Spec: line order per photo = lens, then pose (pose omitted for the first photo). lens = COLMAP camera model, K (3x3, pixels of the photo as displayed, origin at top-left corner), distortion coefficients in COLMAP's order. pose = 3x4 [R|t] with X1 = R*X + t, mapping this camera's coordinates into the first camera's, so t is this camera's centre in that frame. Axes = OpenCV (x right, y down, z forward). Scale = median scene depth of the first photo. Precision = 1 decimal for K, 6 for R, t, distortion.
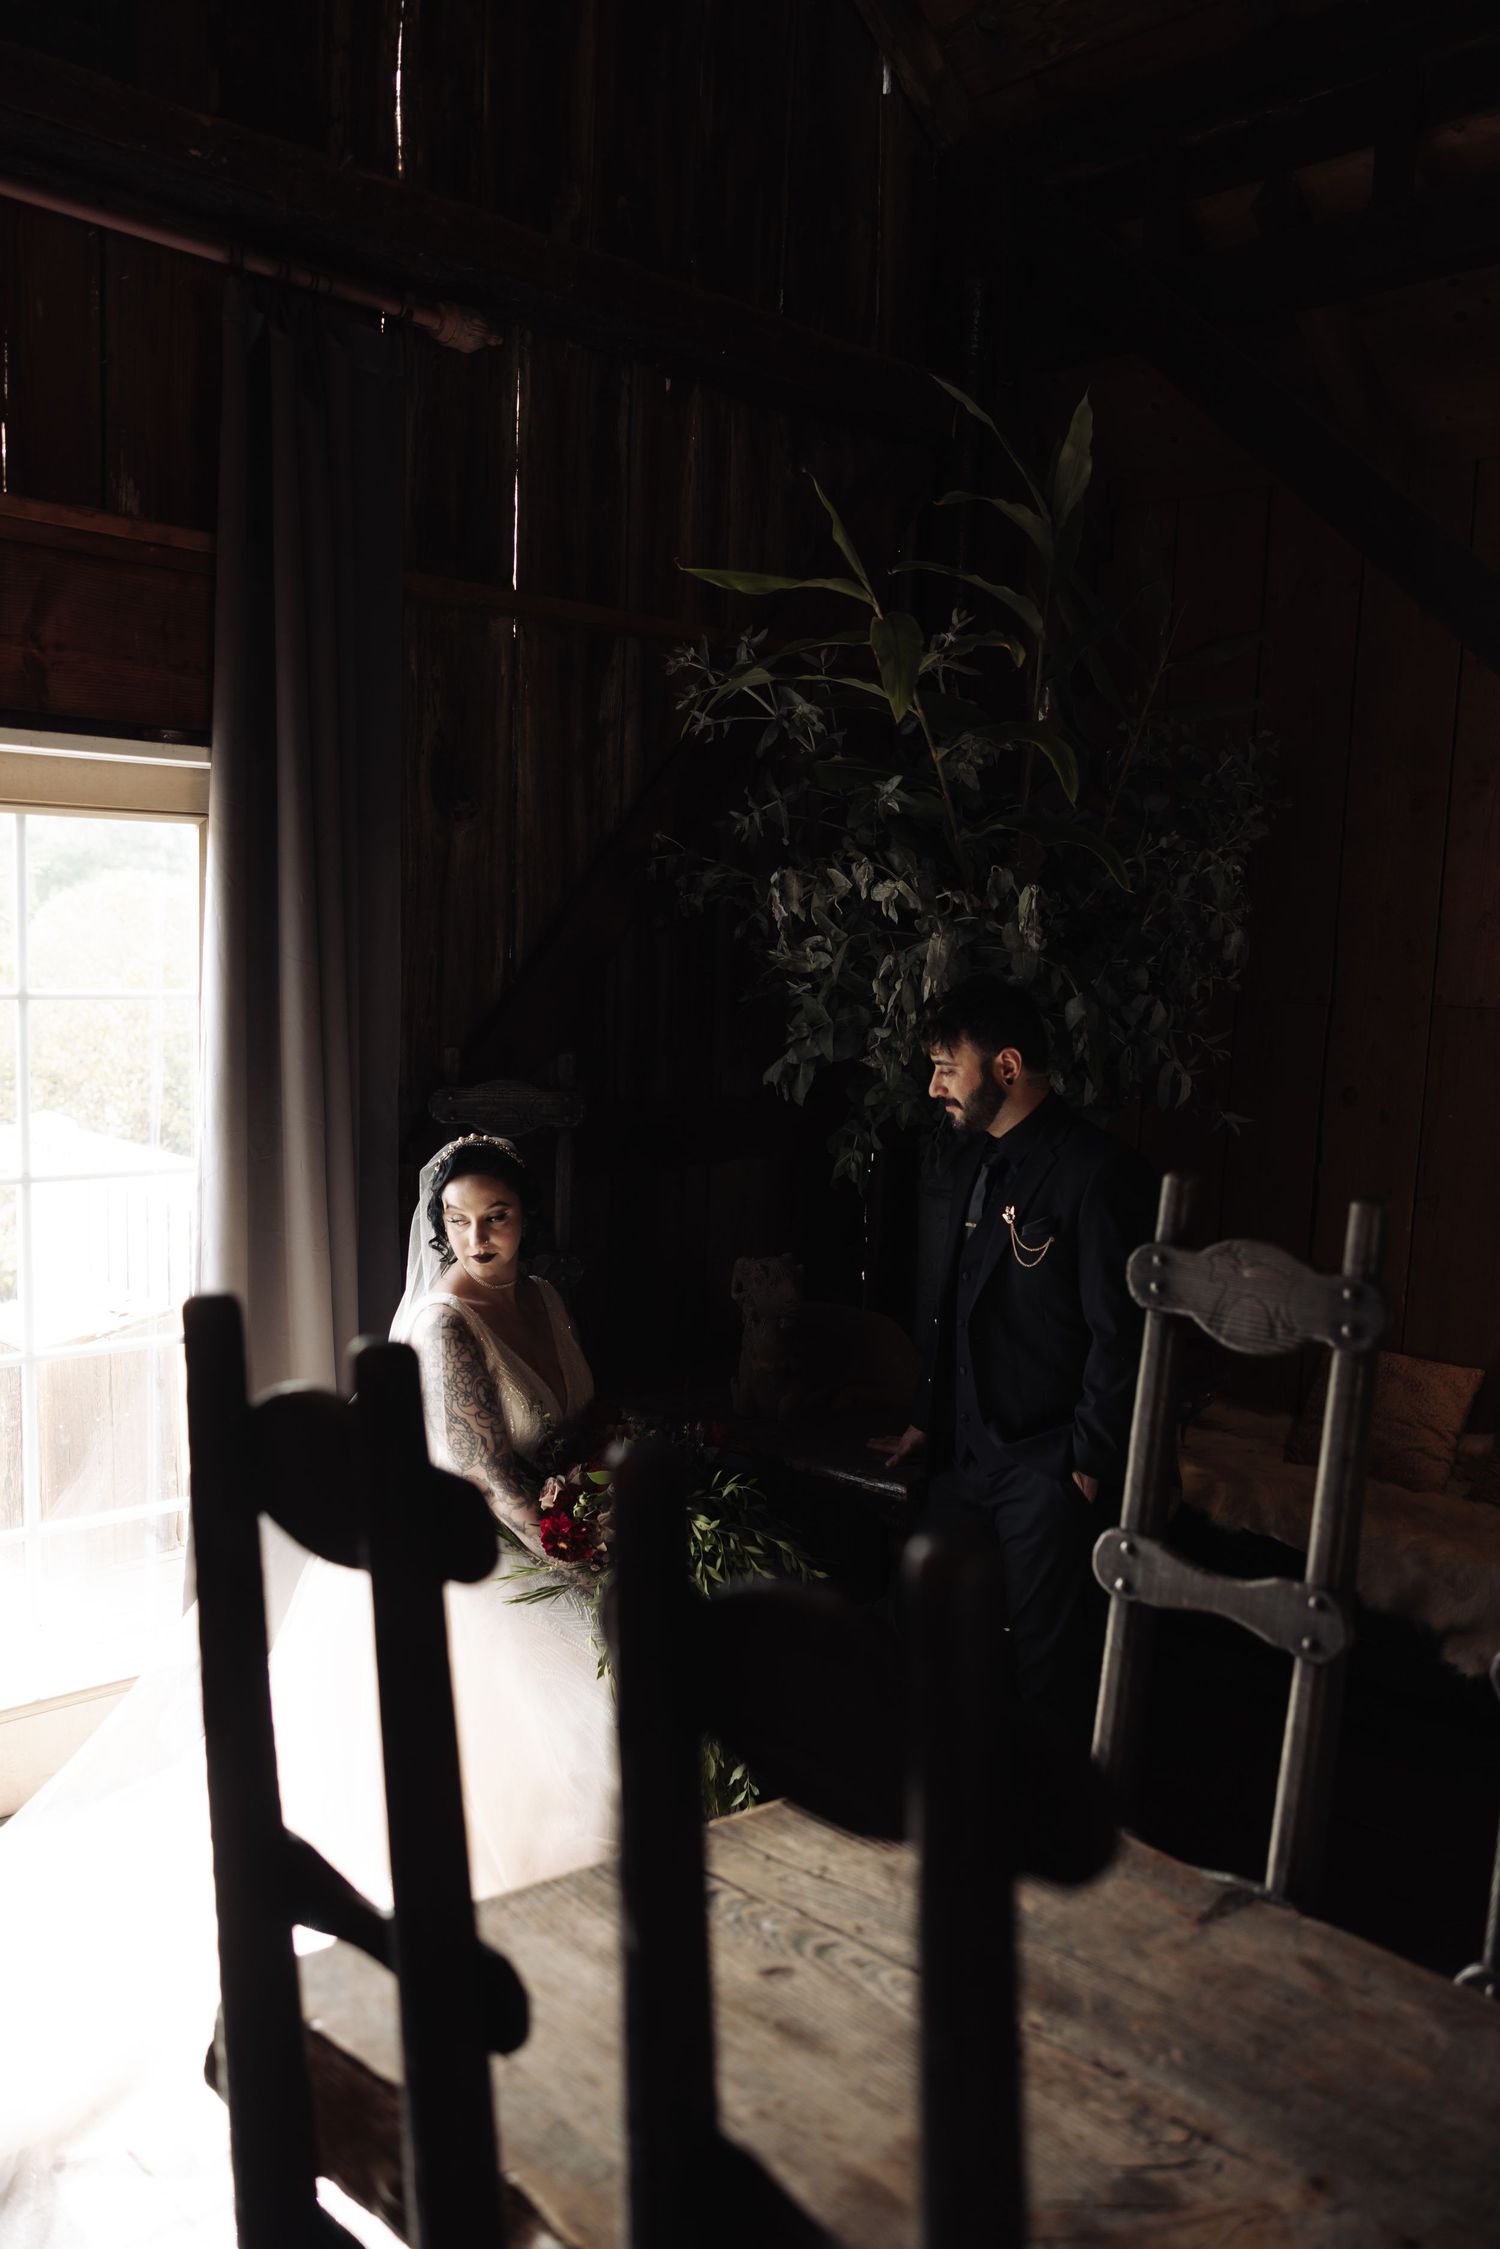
lens RADIAL K [[1763.7, 0, 744.8], [0, 1763.7, 1112.7], [0, 0, 1]] dist [-0.022157, 0.016614]
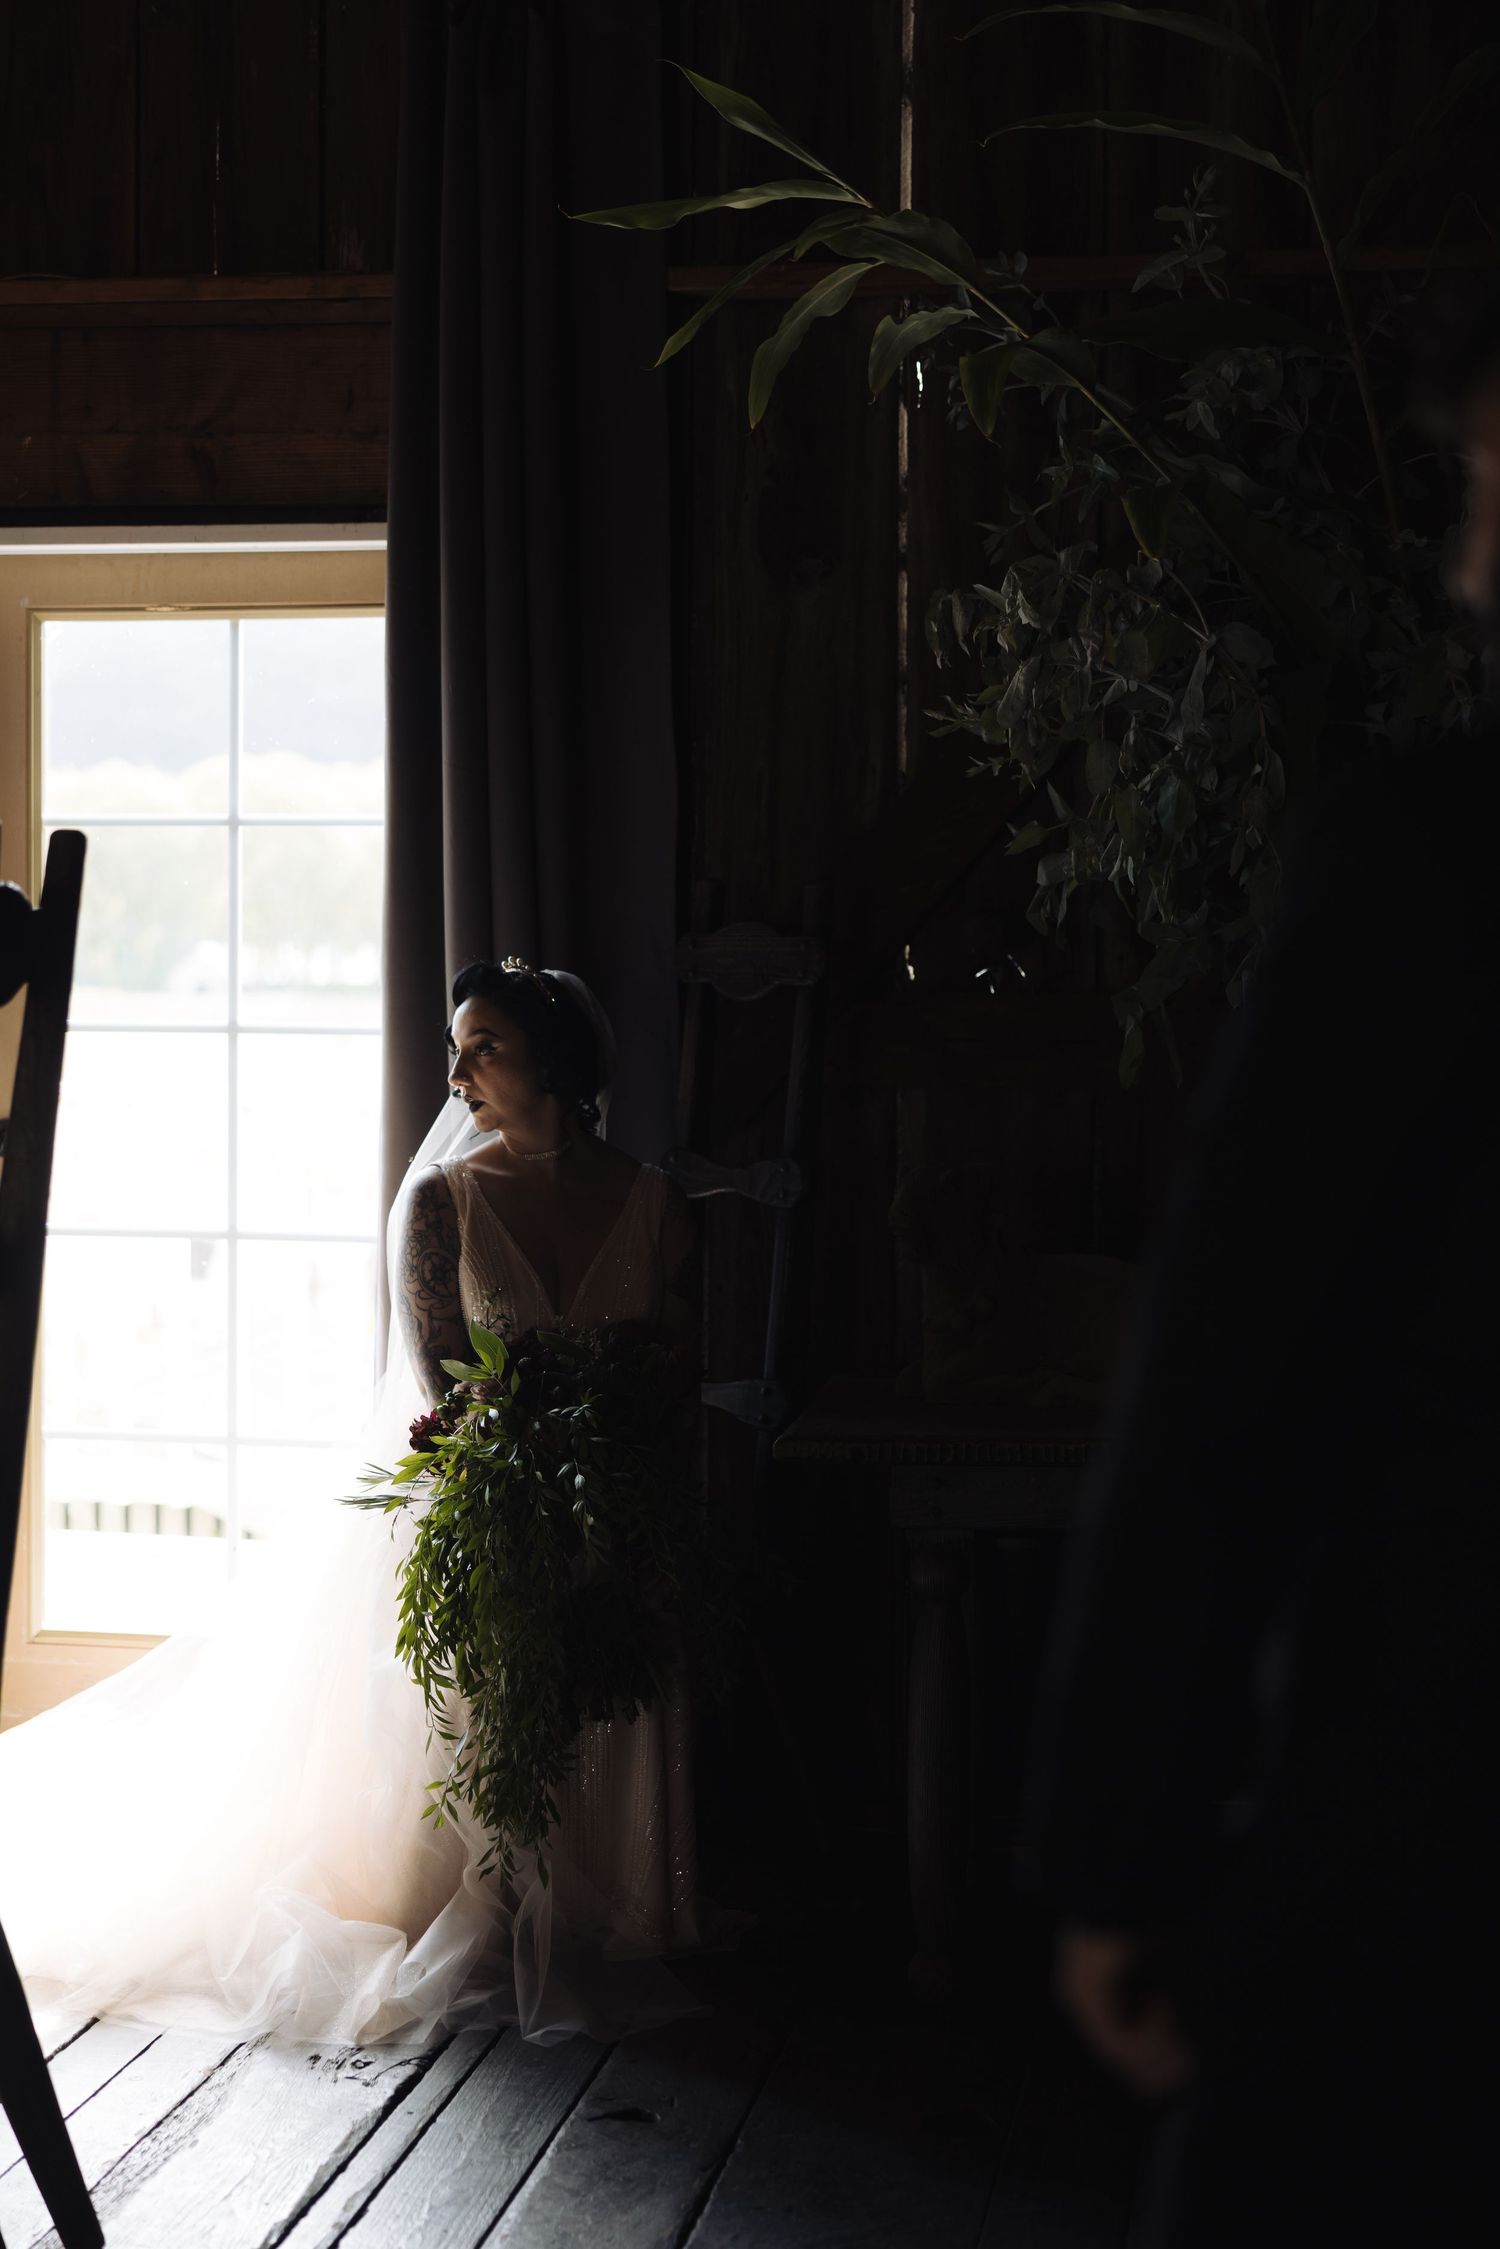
lens RADIAL K [[3615.3, 0, 753.7], [0, 3615.3, 1118.2], [0, 0, 1]] dist [0.013235, 0.000000]
pose [[0.604099, 0.001987, -0.796907, 1.086209], [-0.073444, 0.995880, -0.053191, 0.145018], [0.793517, 0.090661, 0.601756, 0.102019]]
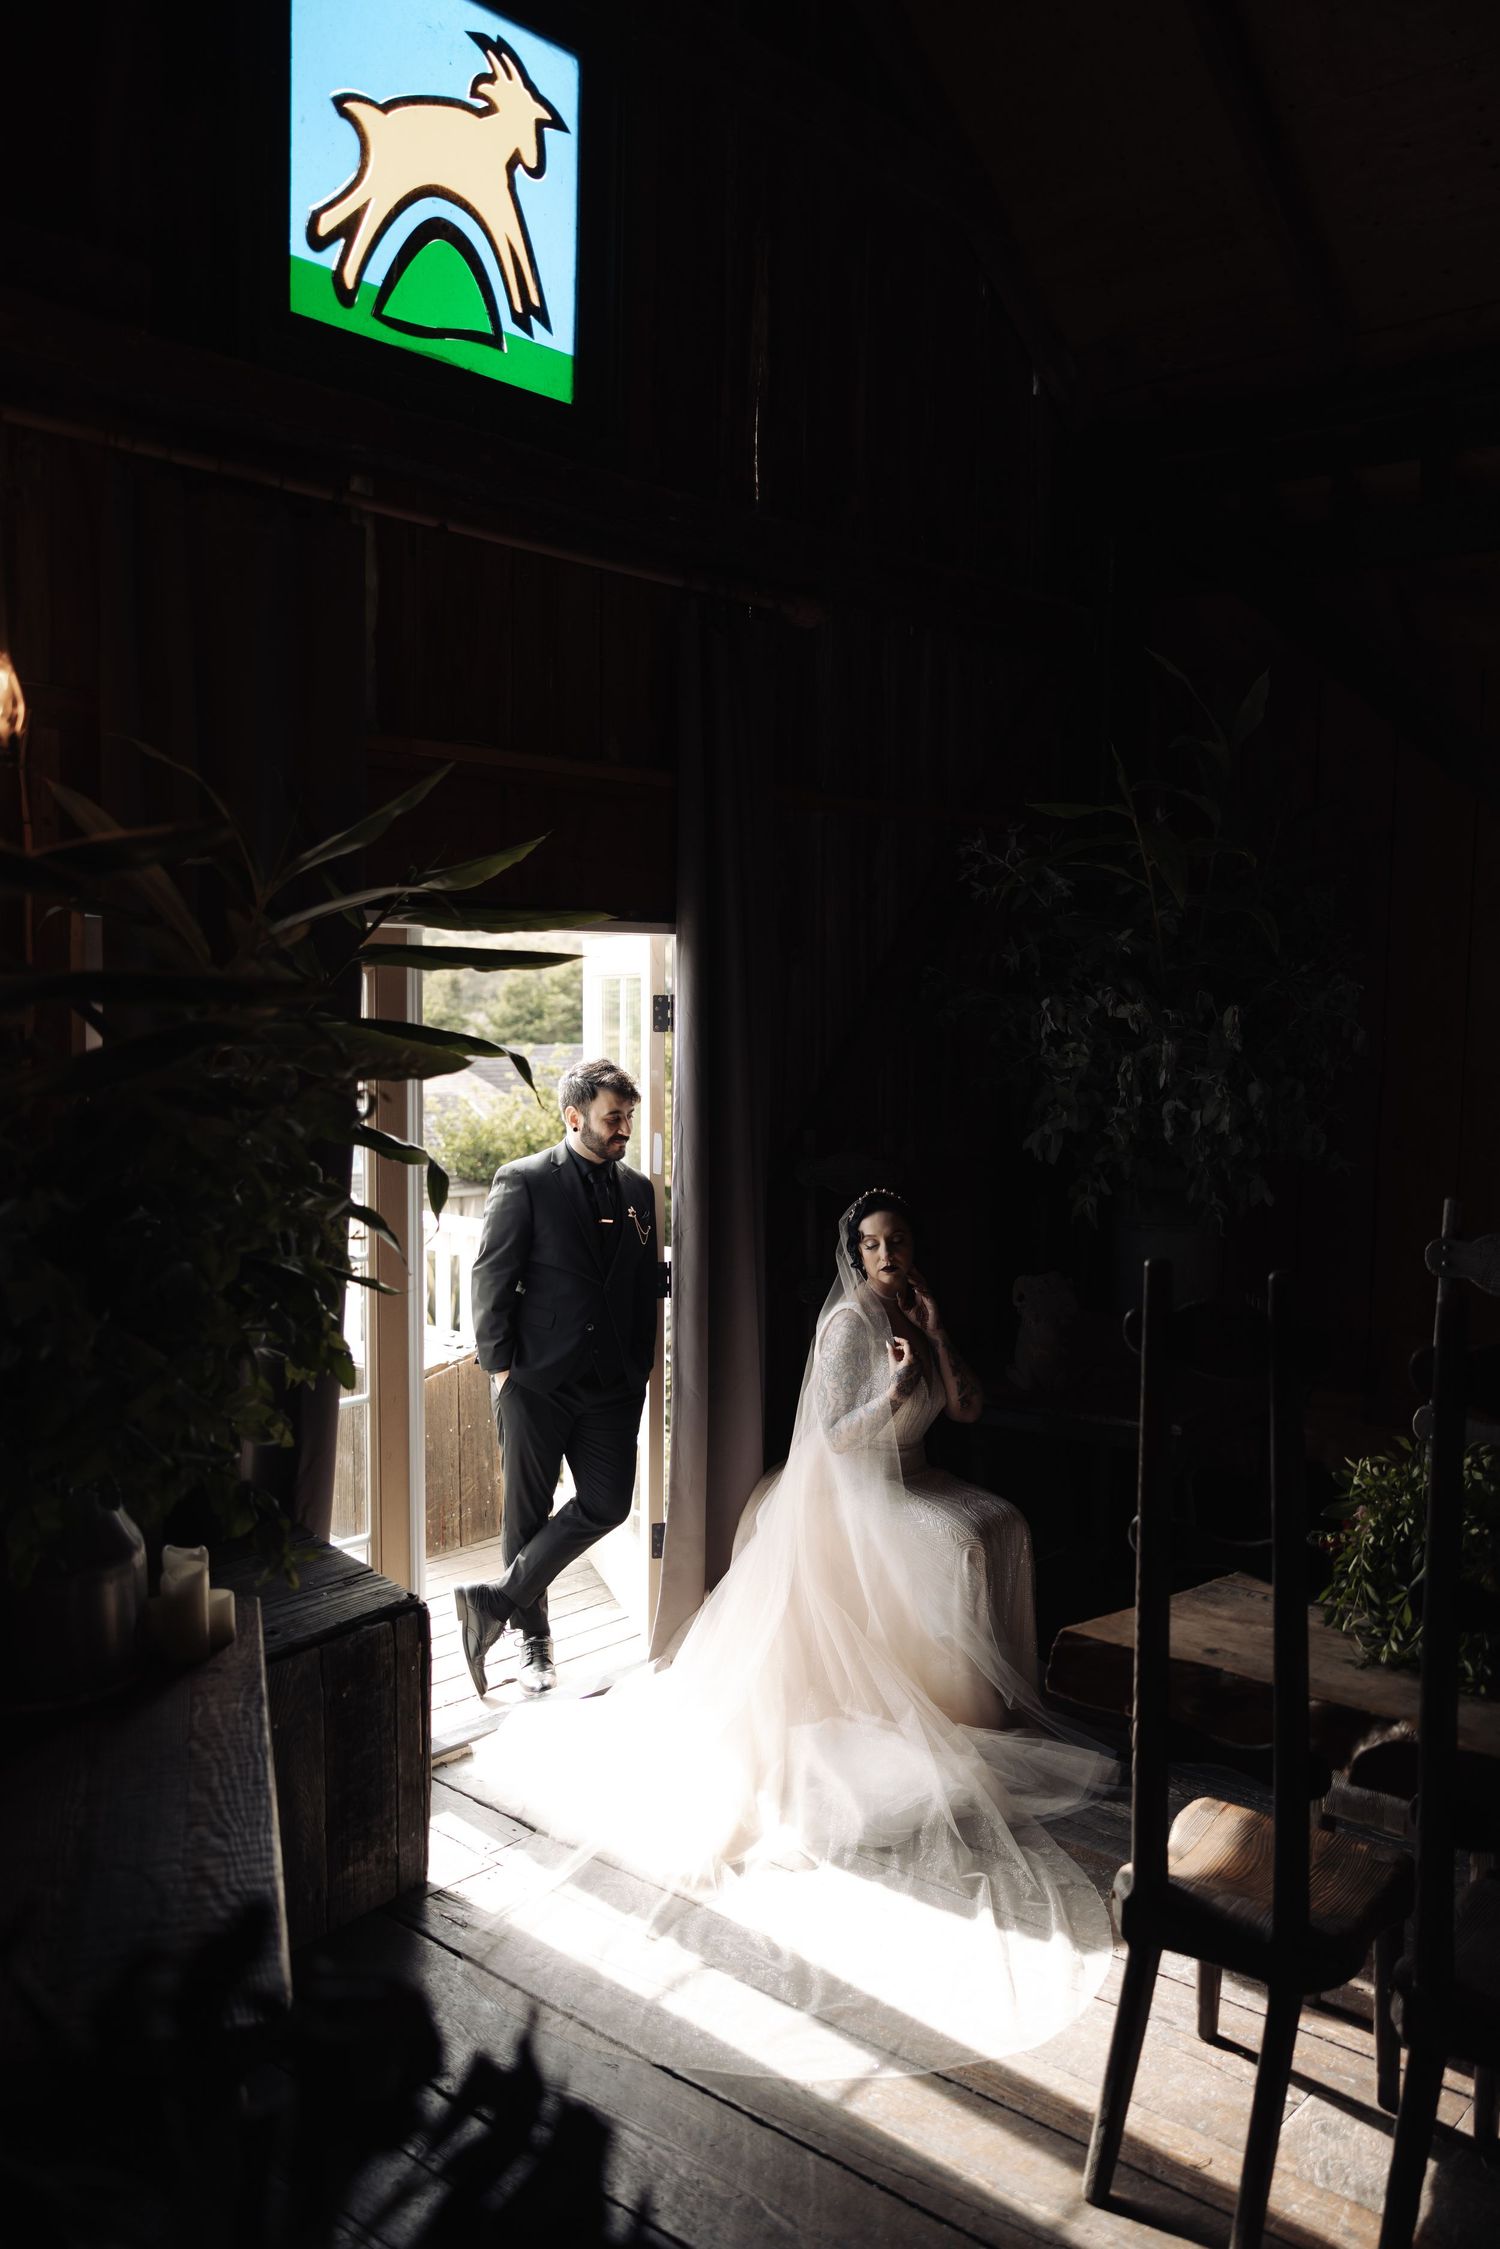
lens RADIAL K [[1813.1, 0, 740.2], [0, 1813.1, 1109.4], [0, 0, 1]] dist [0.023955, -0.115134]
pose [[0.996803, -0.027281, 0.075101, -0.331153], [0.029773, 0.999036, -0.032259, -0.008723], [-0.074148, 0.034392, 0.996654, -0.415080]]
